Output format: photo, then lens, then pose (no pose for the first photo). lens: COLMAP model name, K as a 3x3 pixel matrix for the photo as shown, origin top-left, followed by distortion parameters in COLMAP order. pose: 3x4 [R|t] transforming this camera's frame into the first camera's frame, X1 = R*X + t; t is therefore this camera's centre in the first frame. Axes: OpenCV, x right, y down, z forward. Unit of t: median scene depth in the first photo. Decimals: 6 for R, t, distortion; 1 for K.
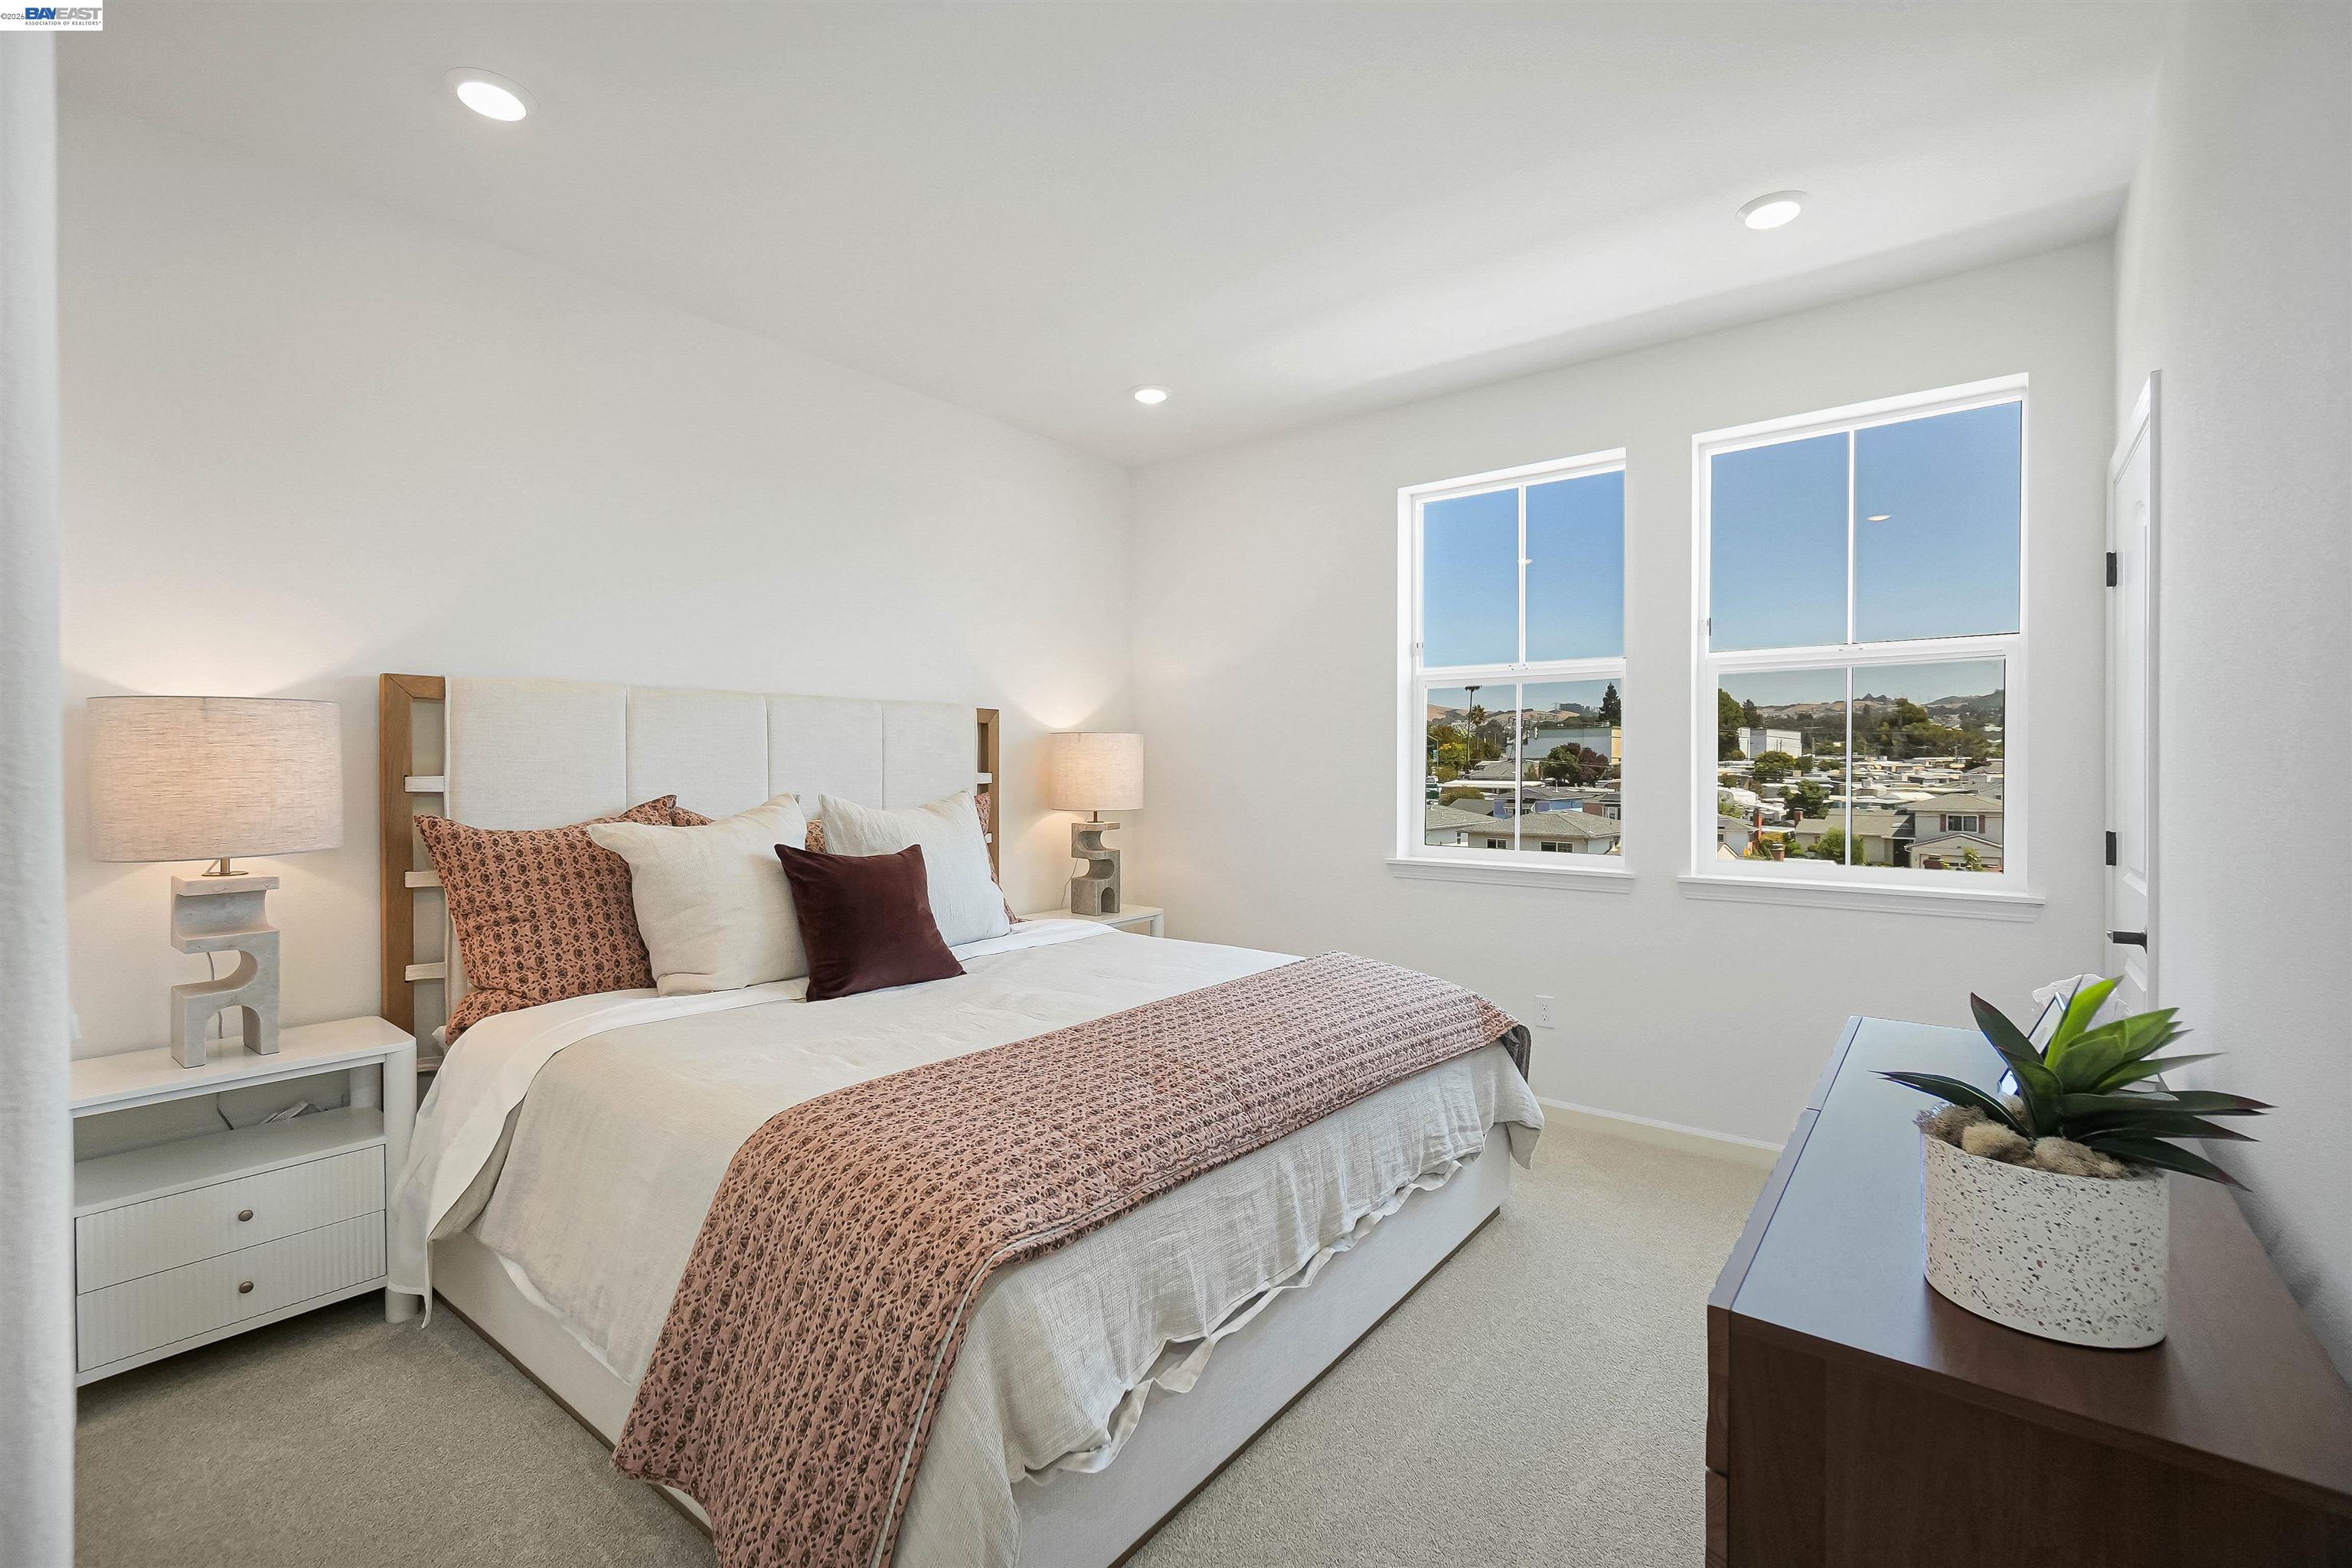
lens RADIAL K [[1028.4, 0, 1177.3], [0, 1028.4, 769.0], [0, 0, 1]] dist [-0.001489, 0.005308]
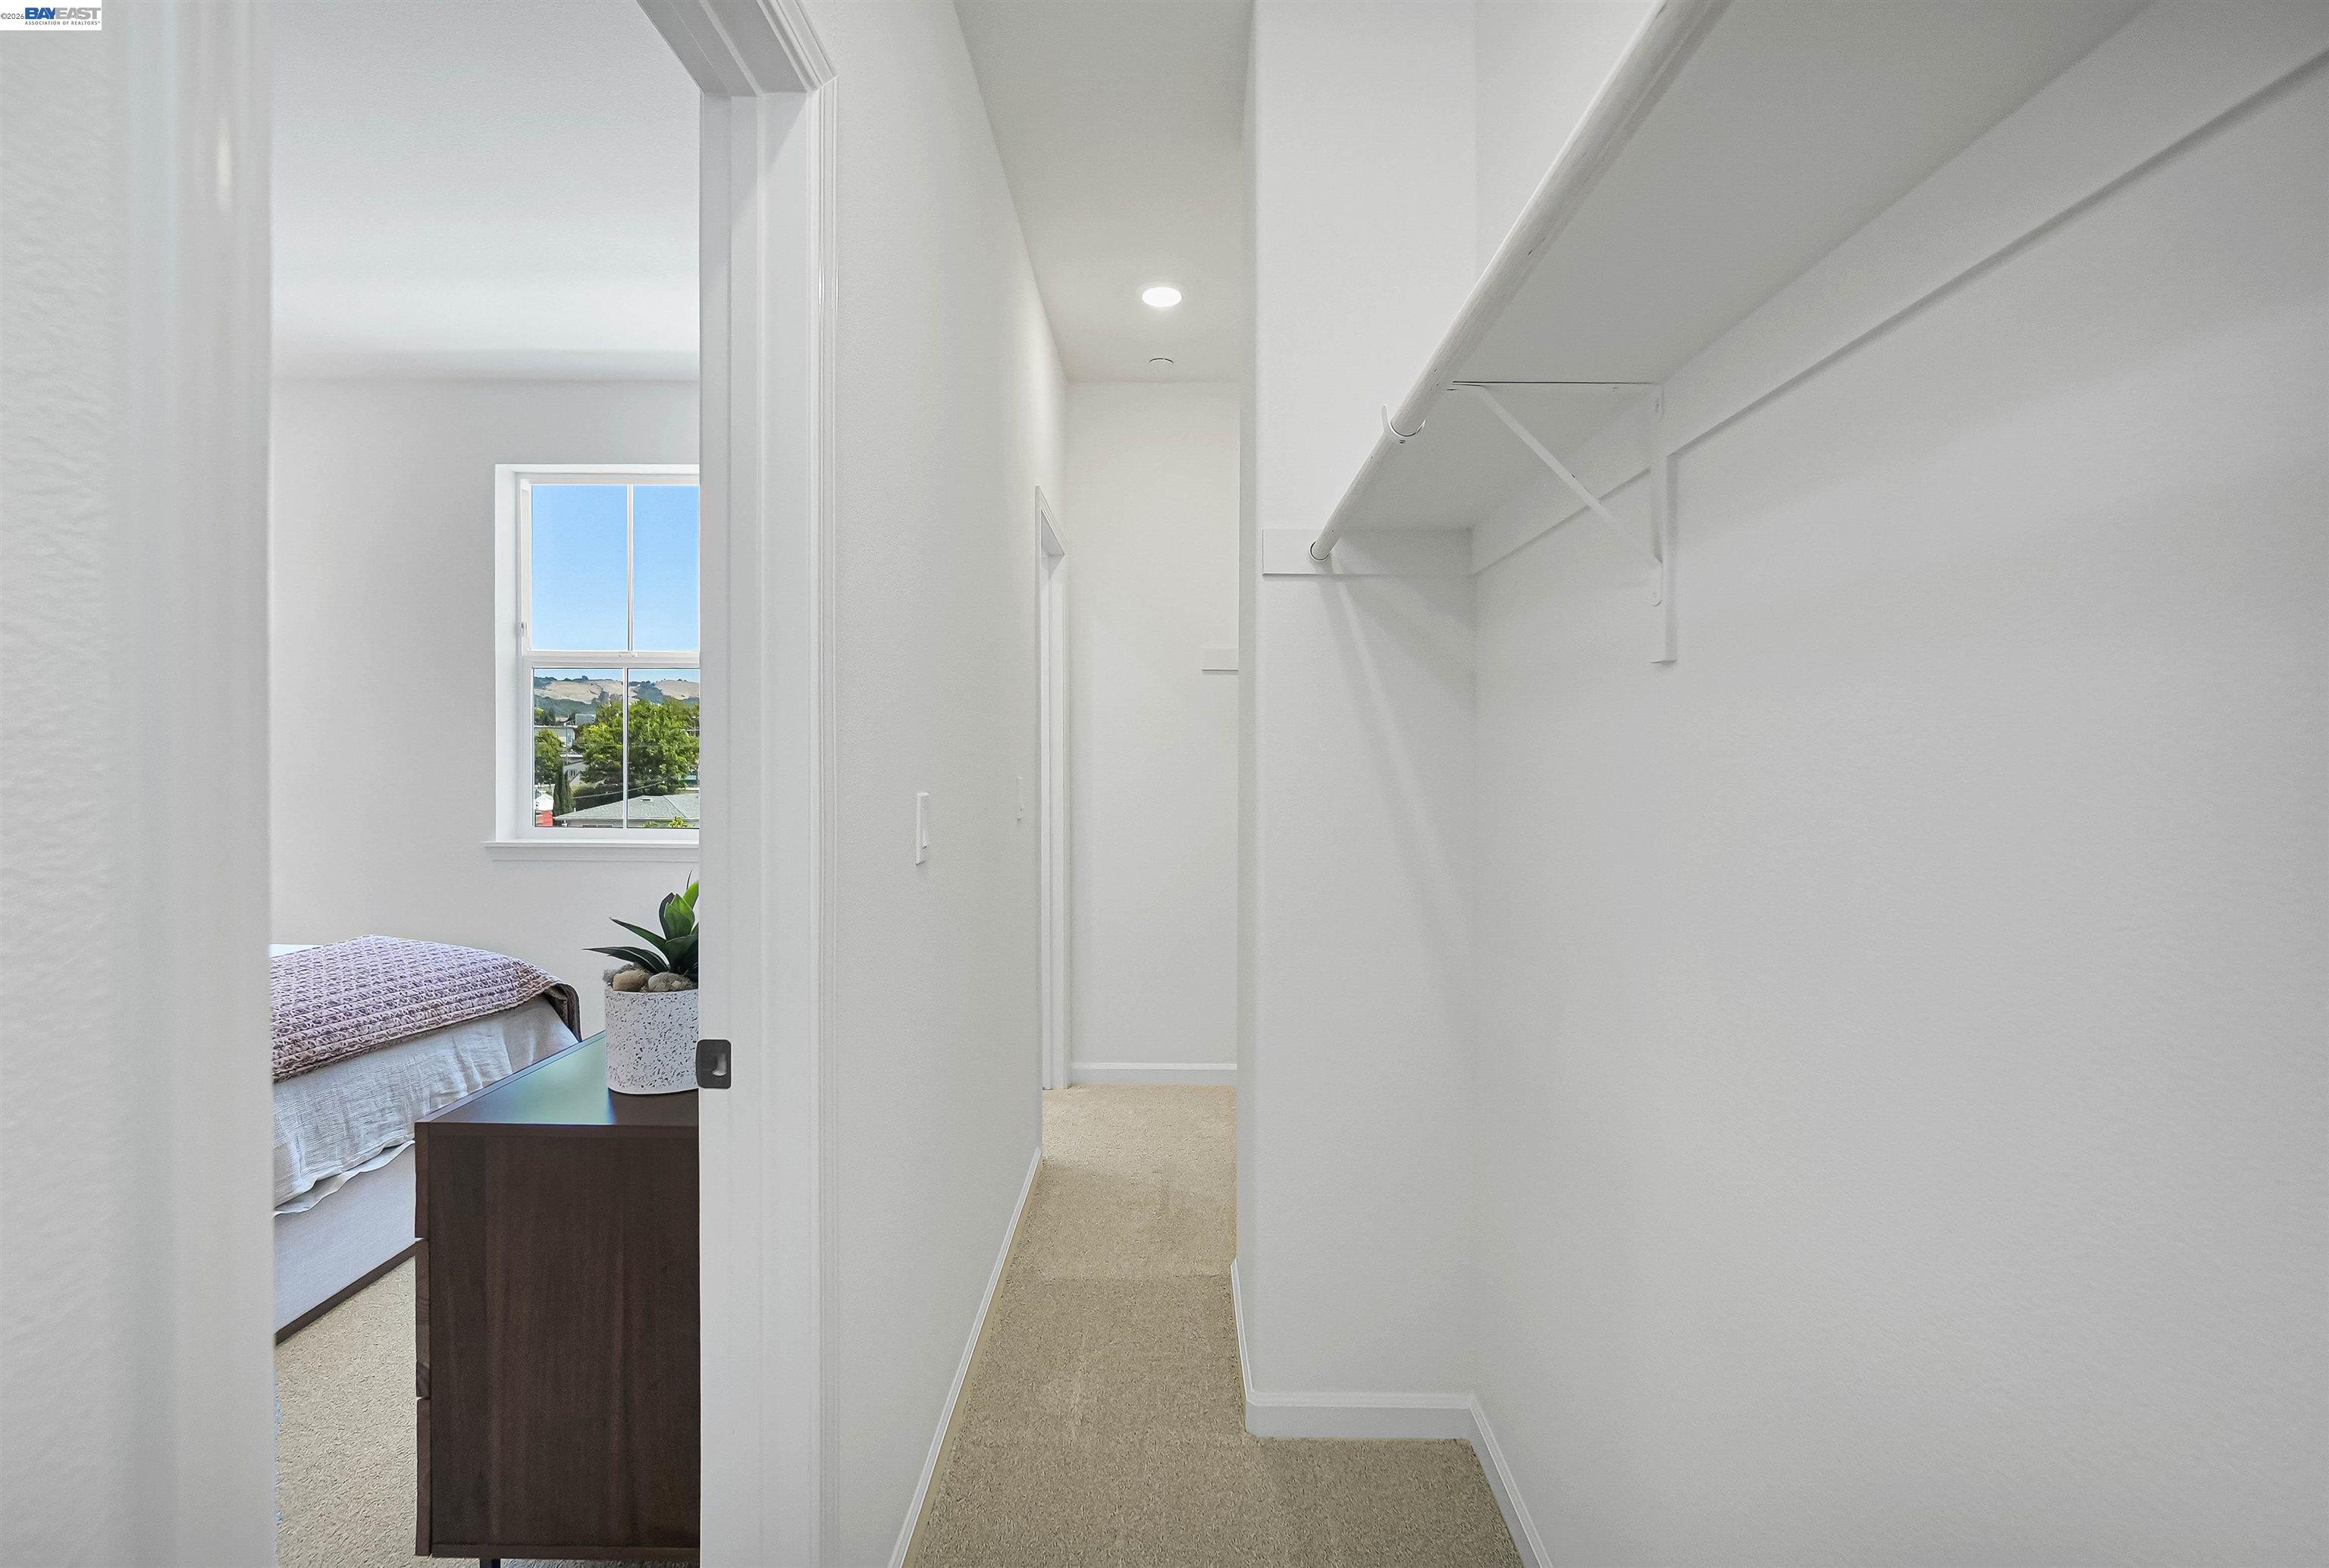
lens RADIAL K [[1051.6, 0, 1164.5], [0, 1051.6, 784.0], [0, 0, 1]] dist [-0.000305, -0.000145]
pose [[0.797660, -0.005172, 0.603085, 0.192926], [-0.009321, 0.999738, 0.020902, 0.007849], [-0.603035, -0.022294, 0.797403, -0.311750]]
